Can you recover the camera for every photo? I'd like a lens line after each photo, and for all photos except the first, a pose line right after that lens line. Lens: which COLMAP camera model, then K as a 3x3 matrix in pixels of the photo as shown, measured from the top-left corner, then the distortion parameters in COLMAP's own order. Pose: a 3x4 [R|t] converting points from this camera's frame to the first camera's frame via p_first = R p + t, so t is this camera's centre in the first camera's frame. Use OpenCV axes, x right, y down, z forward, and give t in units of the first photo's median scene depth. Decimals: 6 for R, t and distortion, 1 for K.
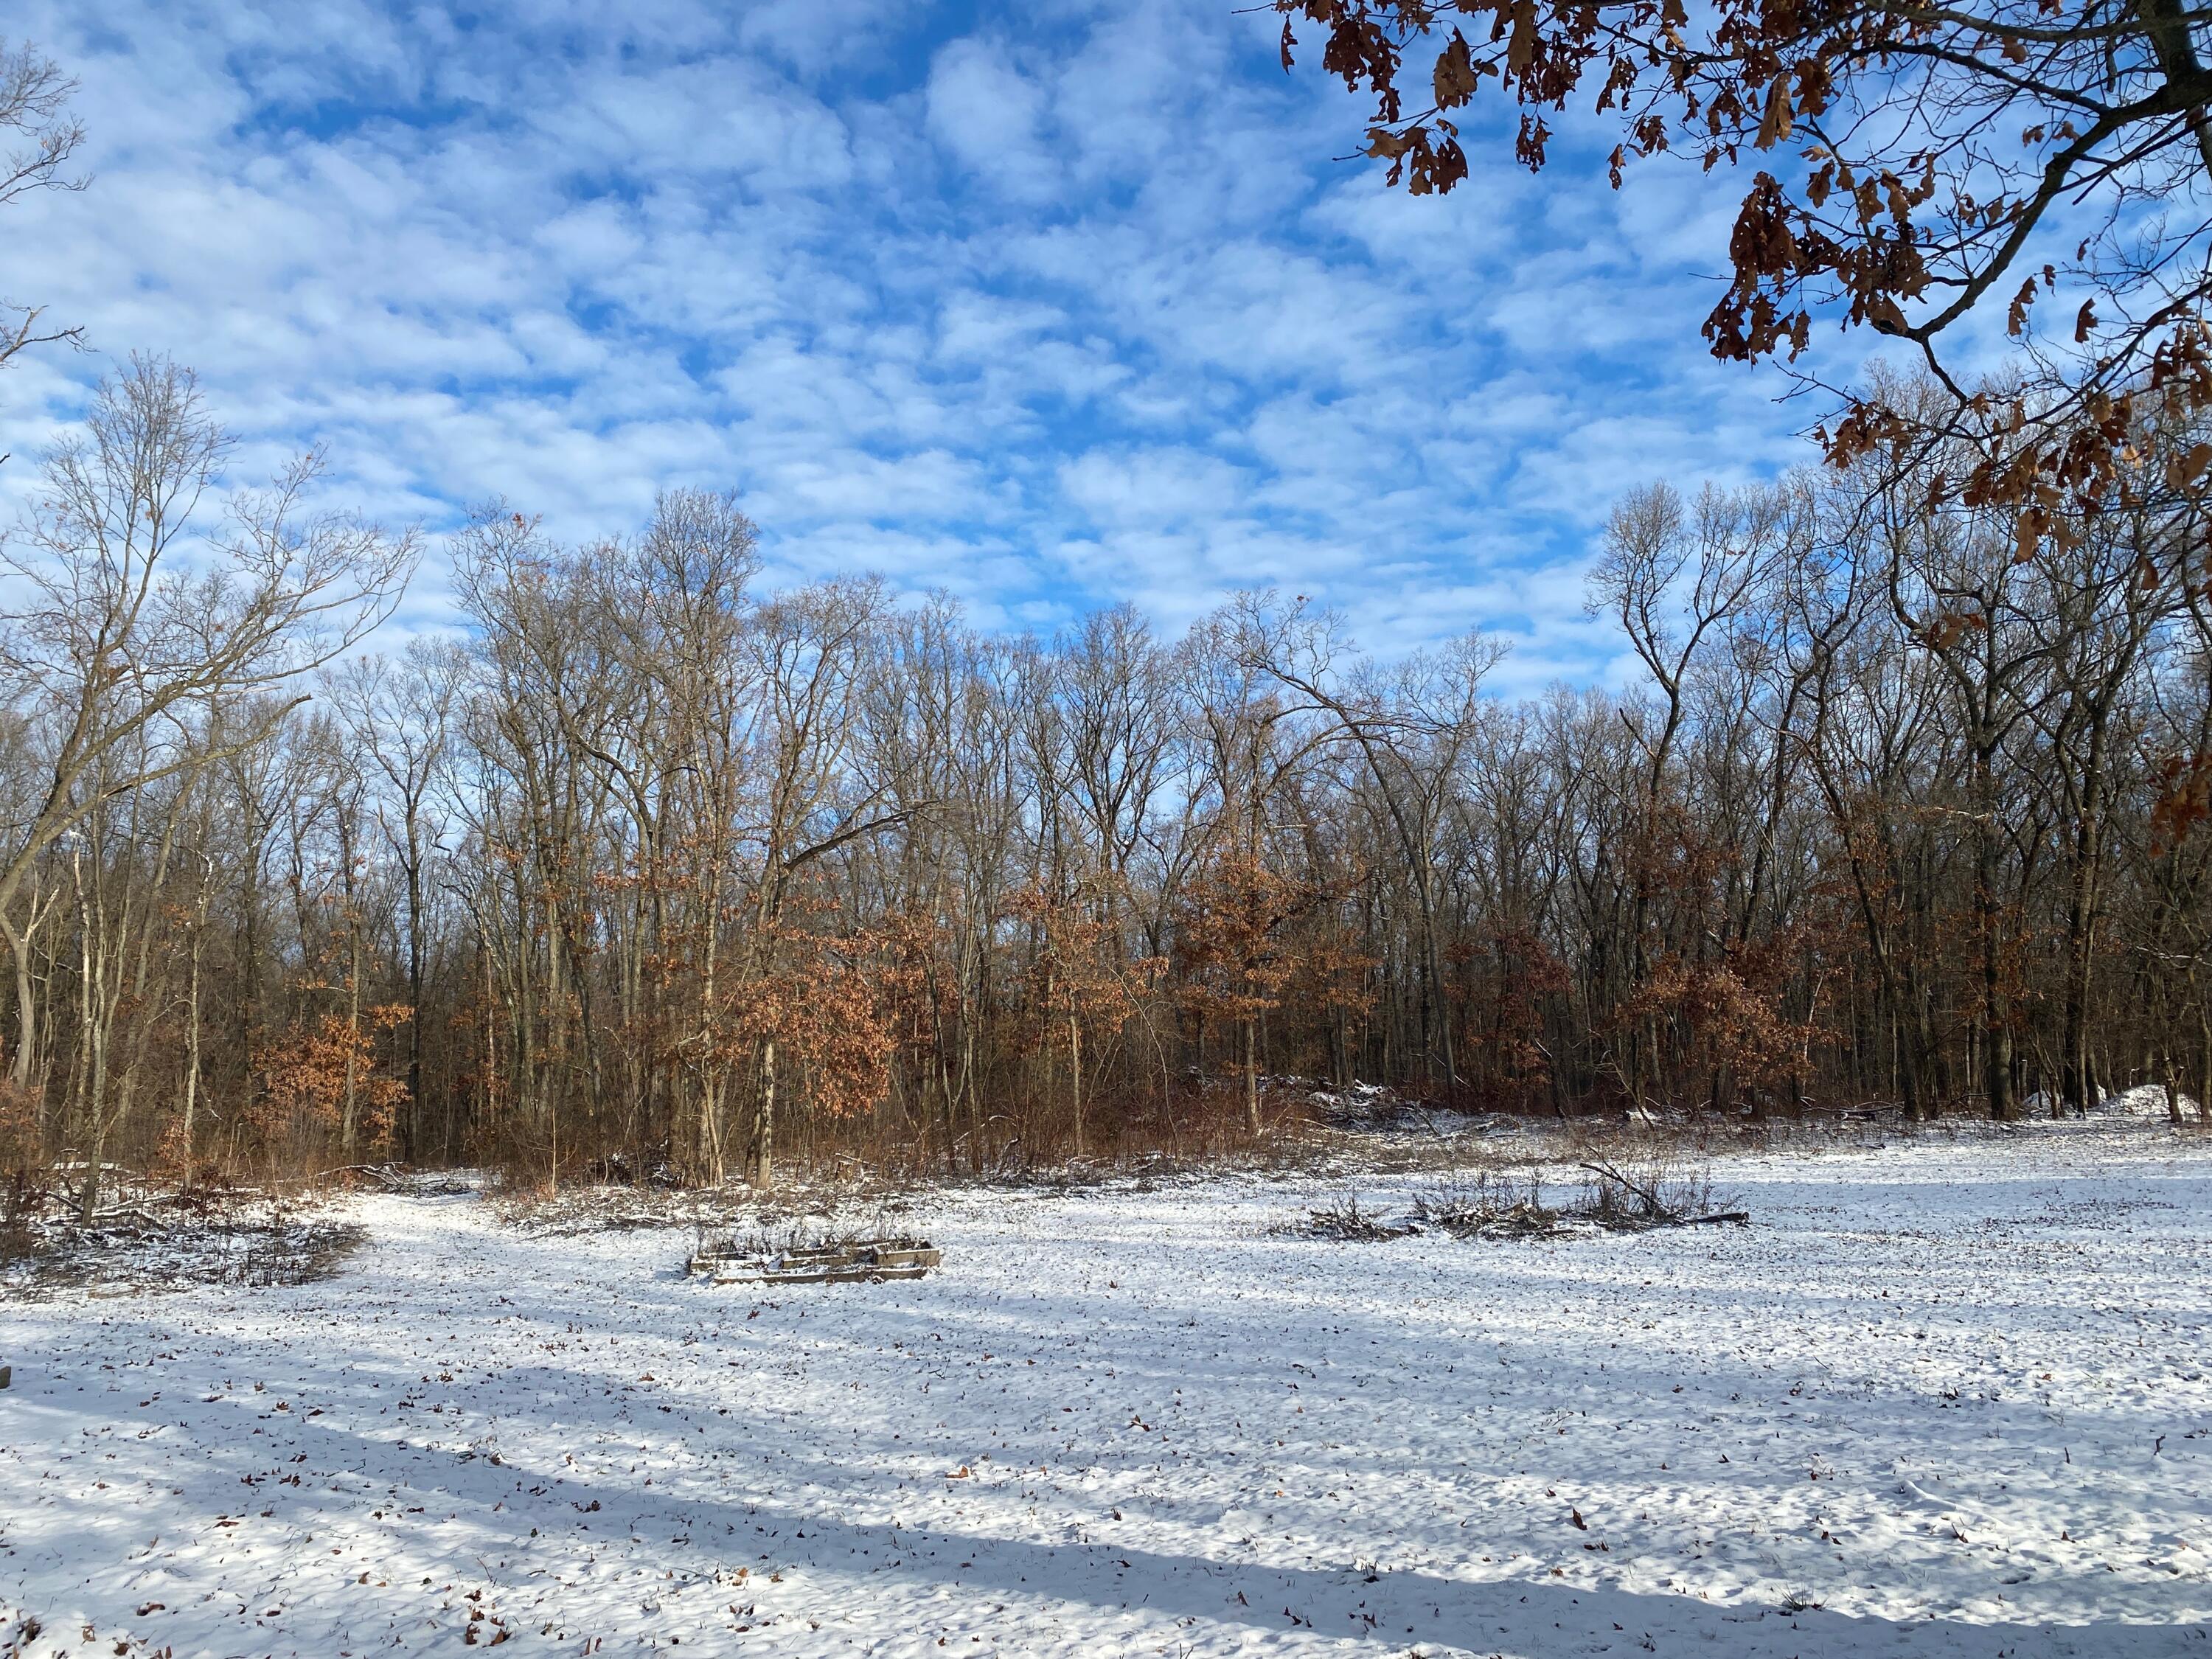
lens RADIAL K [[1713.7, 0, 1118.5], [0, 1713.7, 833.4], [0, 0, 1]] dist [0.083325, -0.152357]
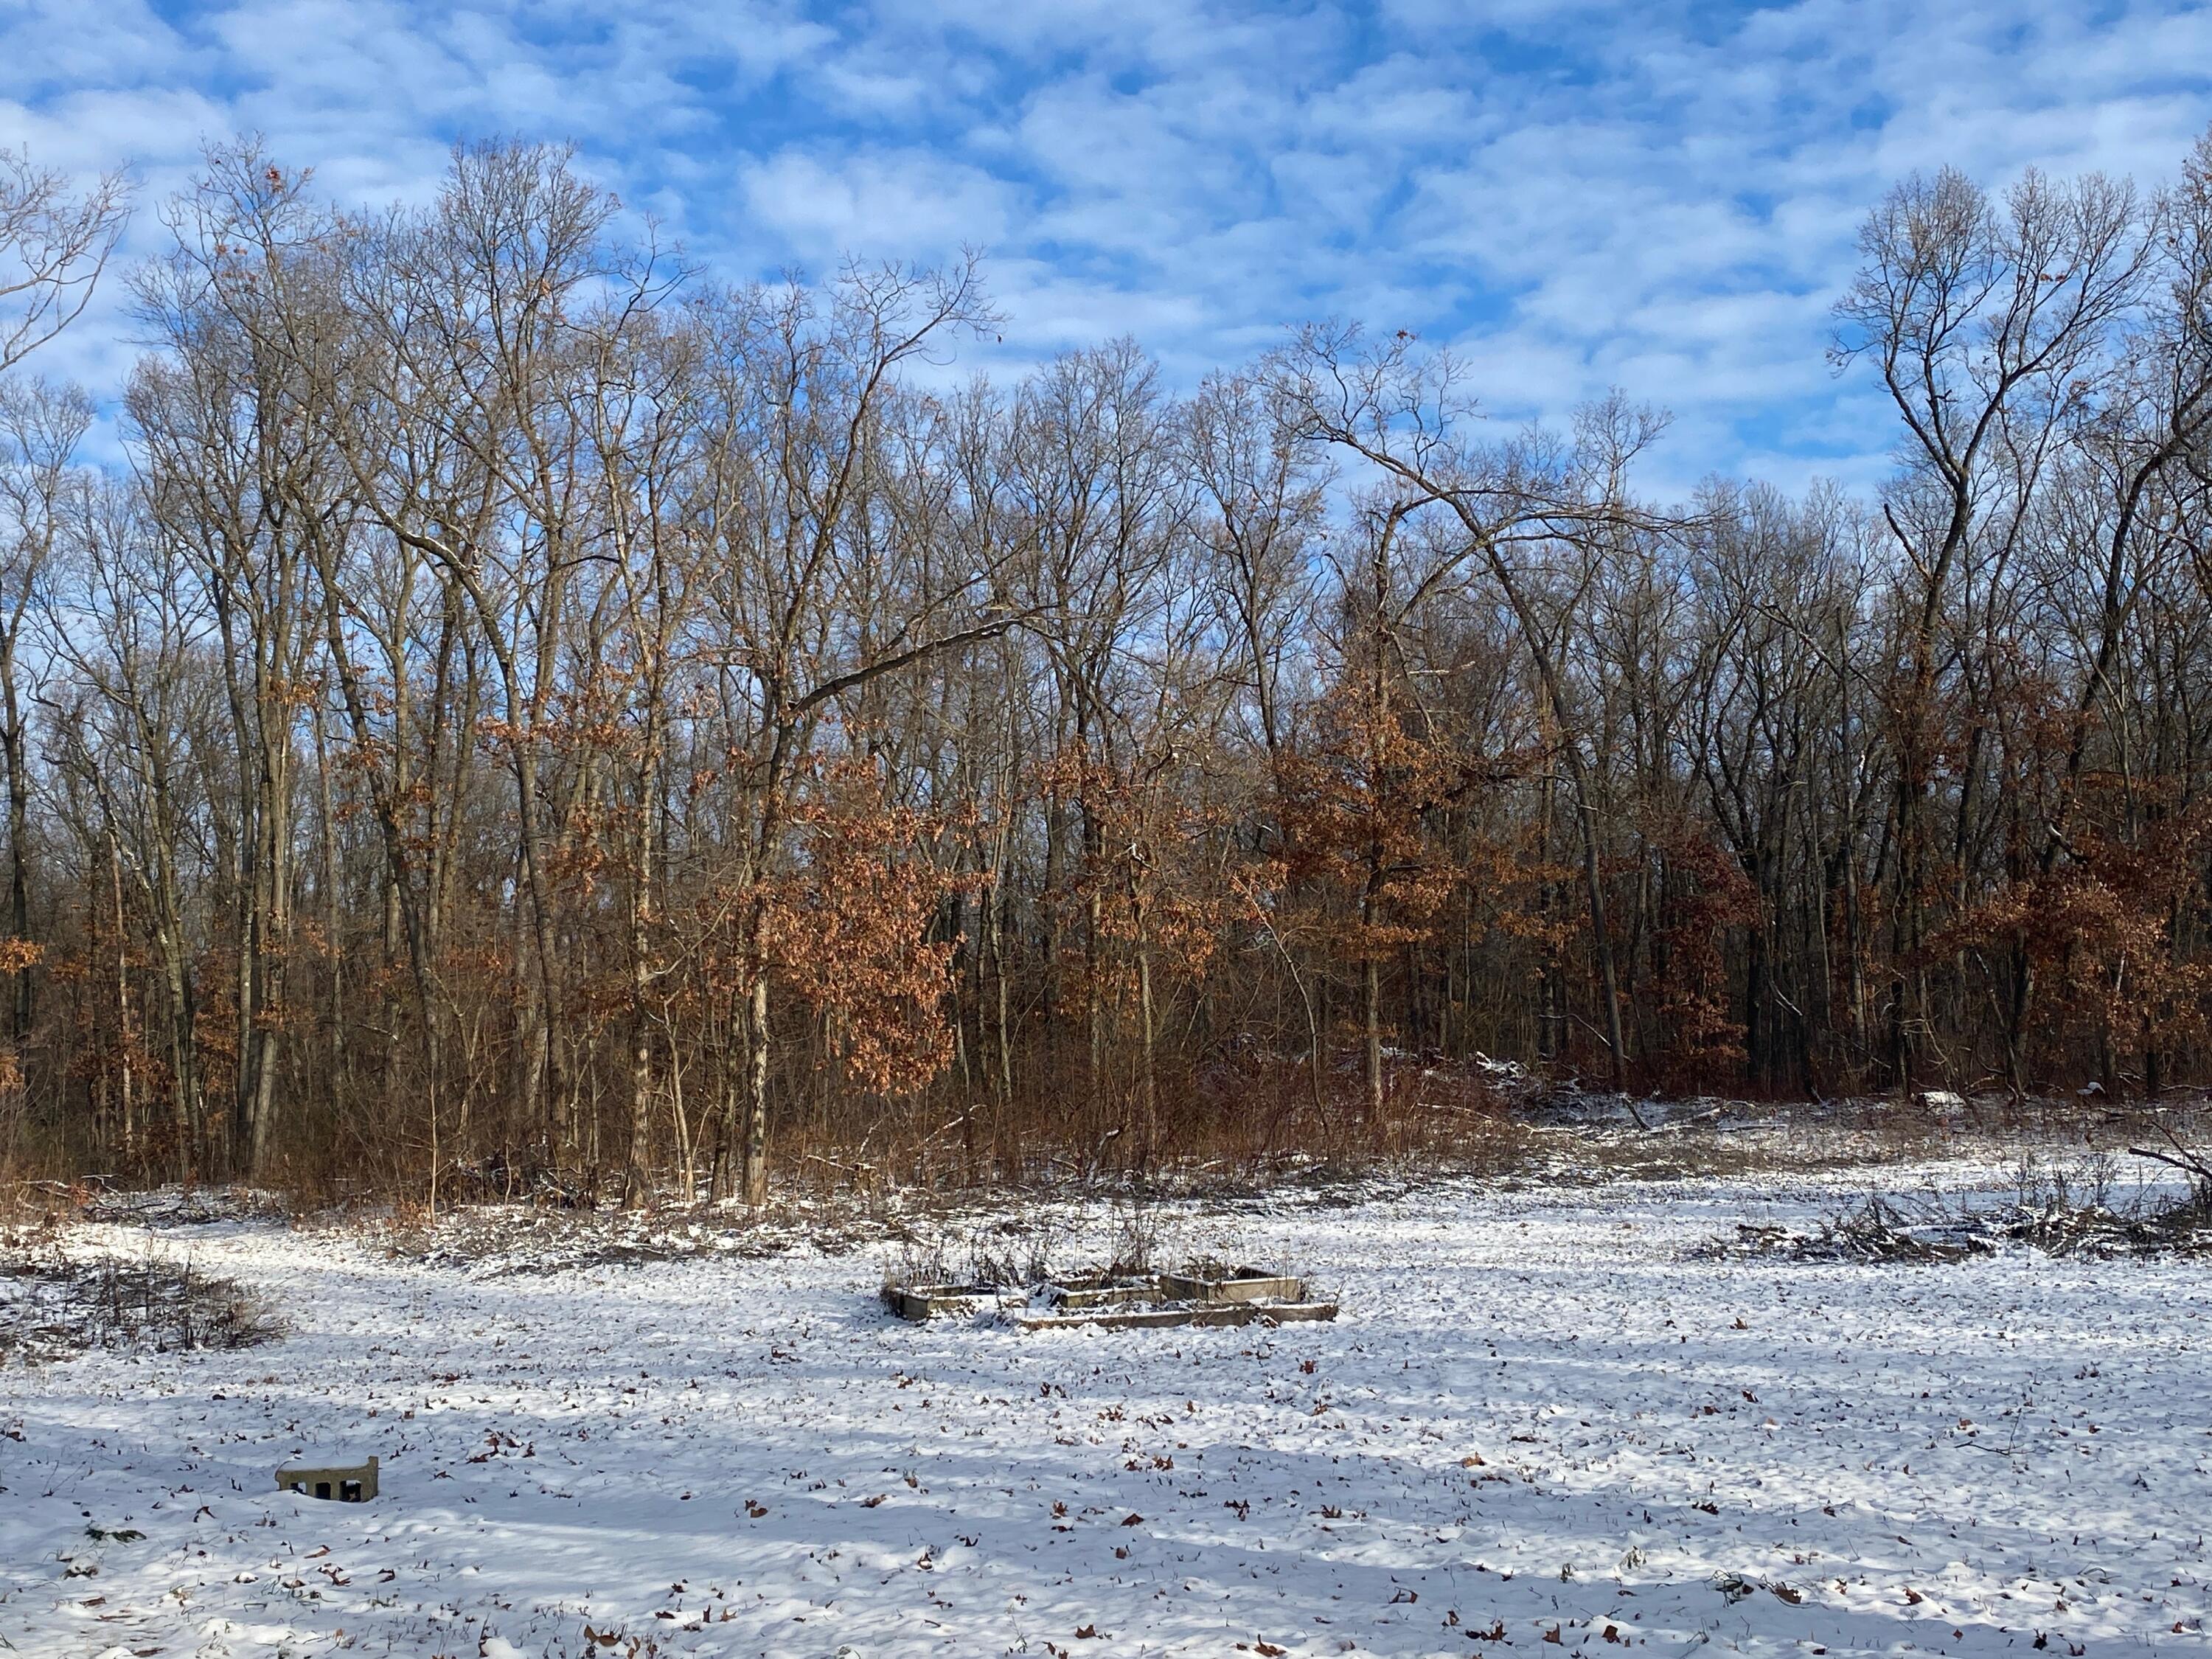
lens RADIAL K [[2476.2, 0, 1106.0], [0, 2476.2, 829.5], [0, 0, 1]] dist [0.205989, -0.661488]
pose [[0.996915, 0.003642, 0.078405, -0.139223], [-0.007134, 0.998993, 0.044298, 0.021090], [-0.078164, -0.044720, 0.995937, 0.057304]]
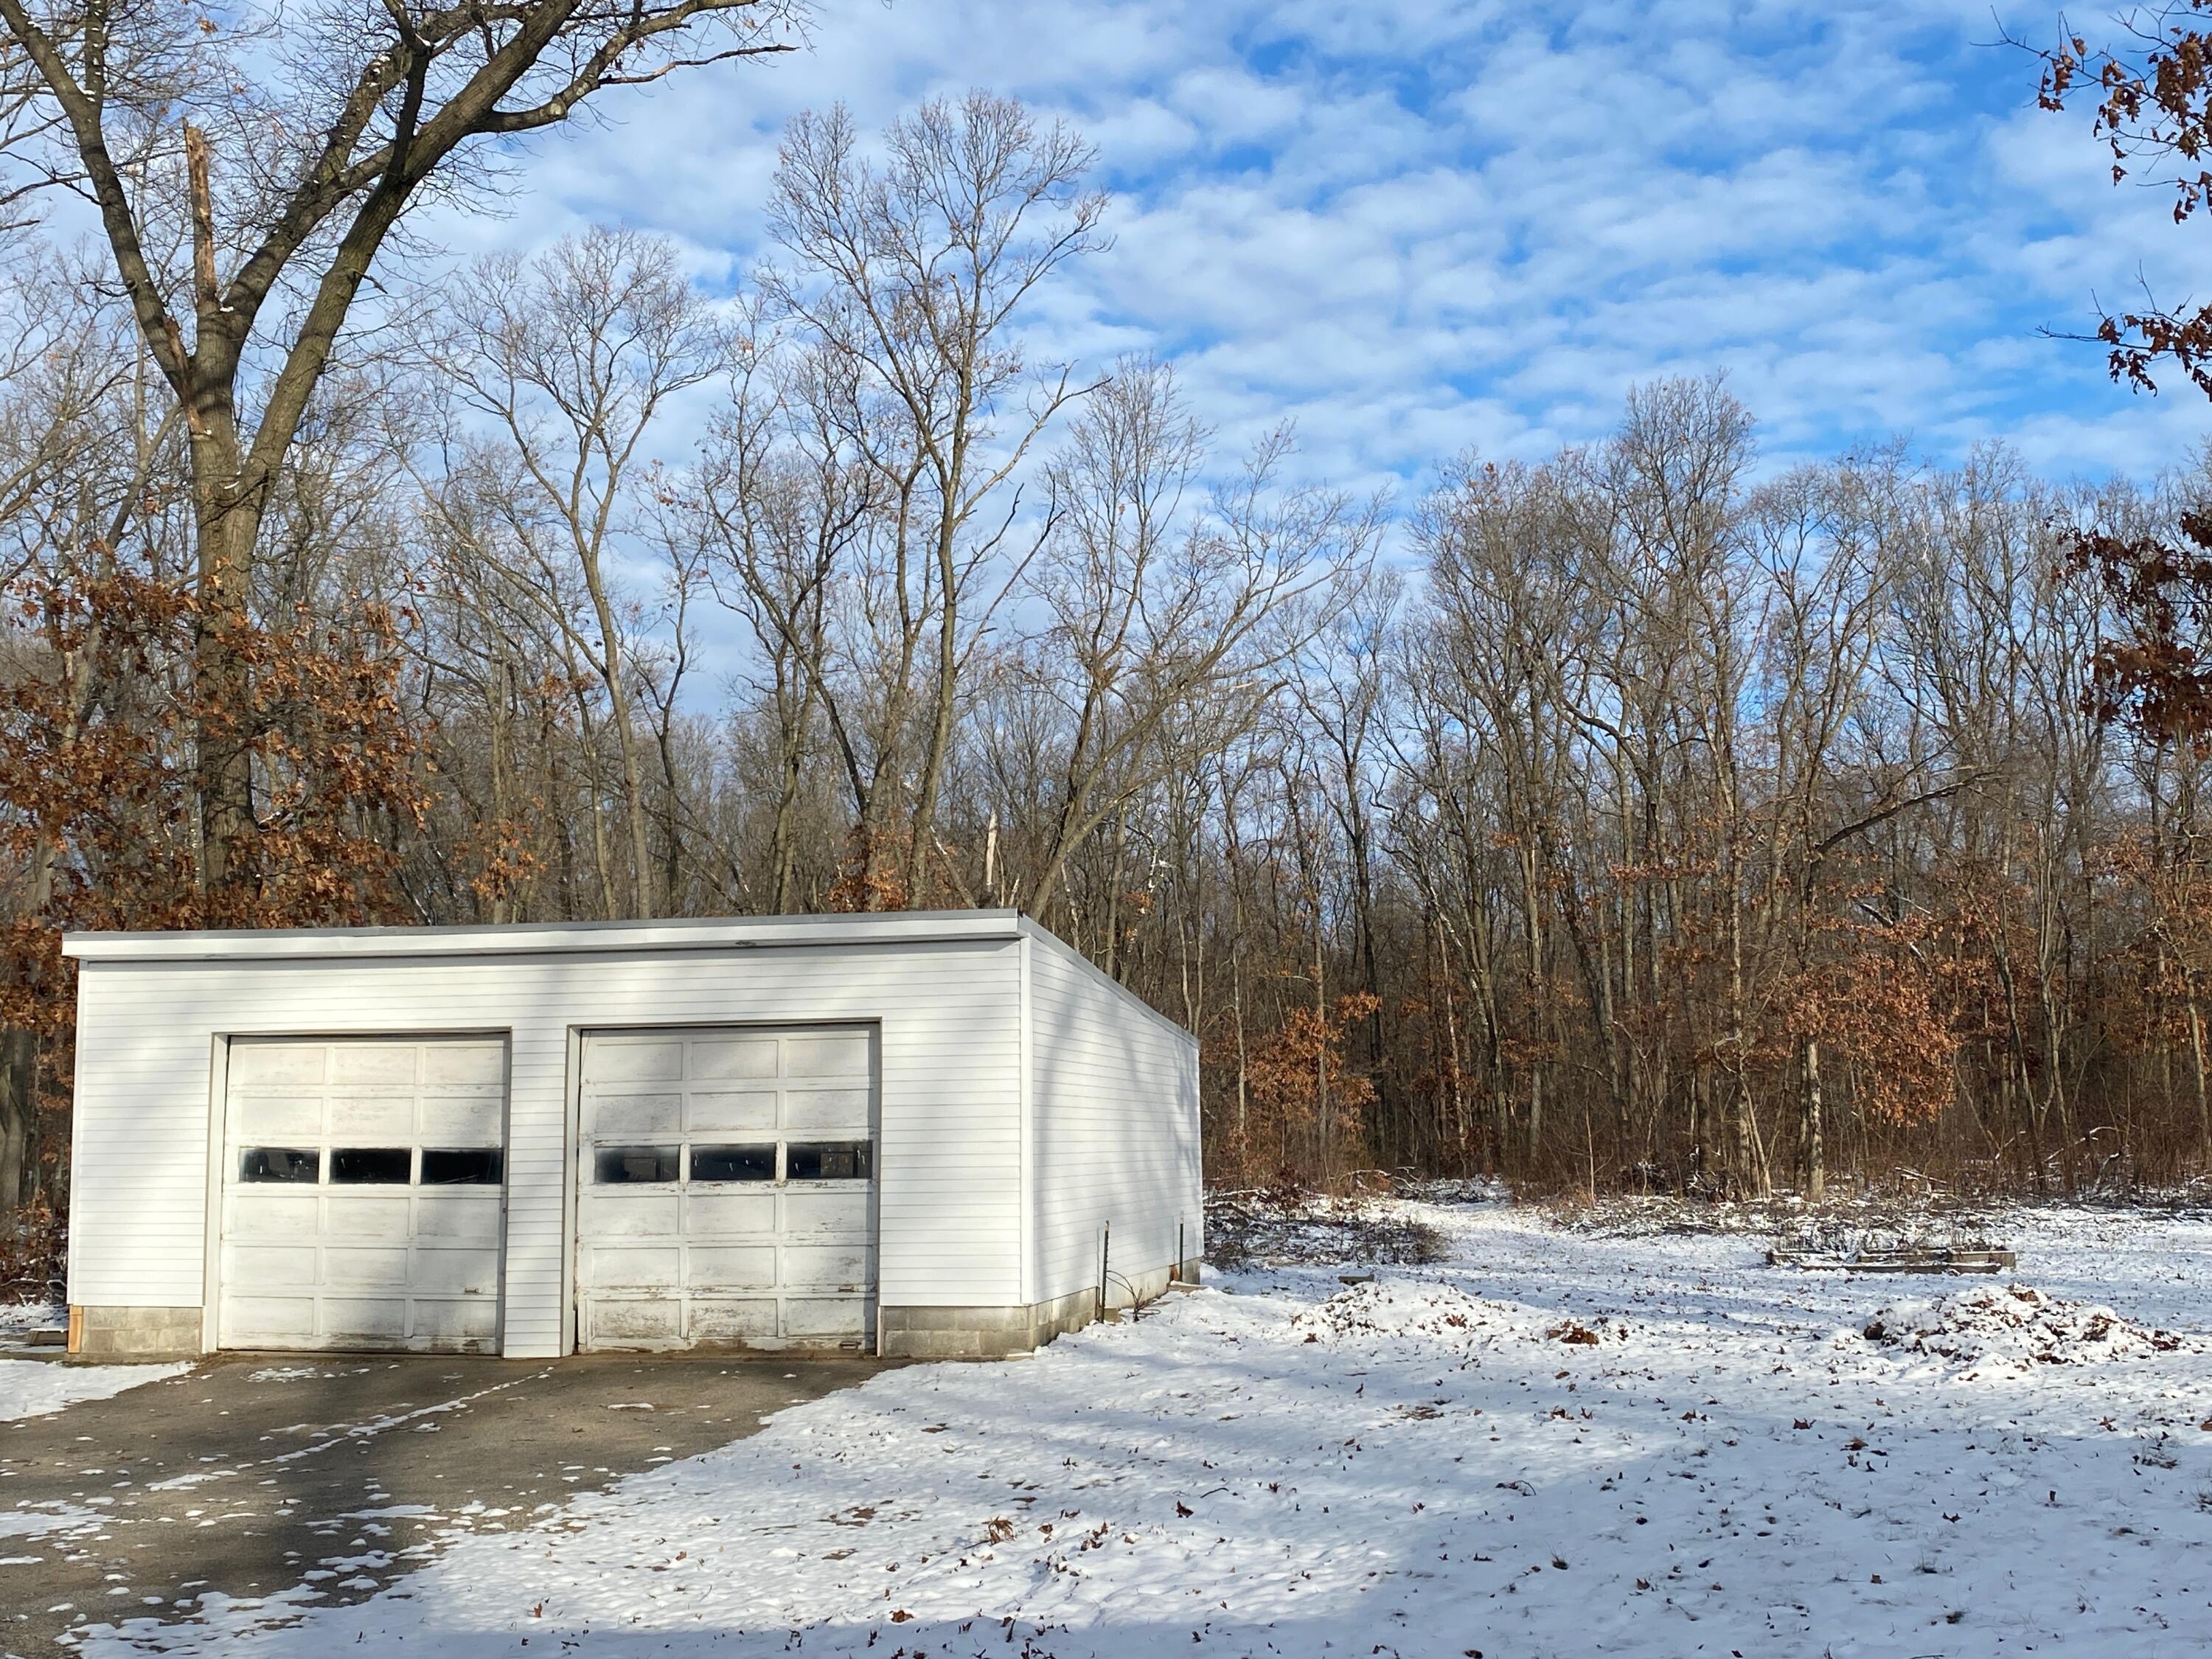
lens RADIAL K [[2476.2, 0, 1106.0], [0, 2476.2, 829.5], [0, 0, 1]] dist [0.205989, -0.661488]
pose [[0.897597, -0.048357, -0.438157, 0.045327], [0.067946, 0.997264, 0.029129, -0.051741], [0.435549, -0.055917, 0.898427, -0.326690]]
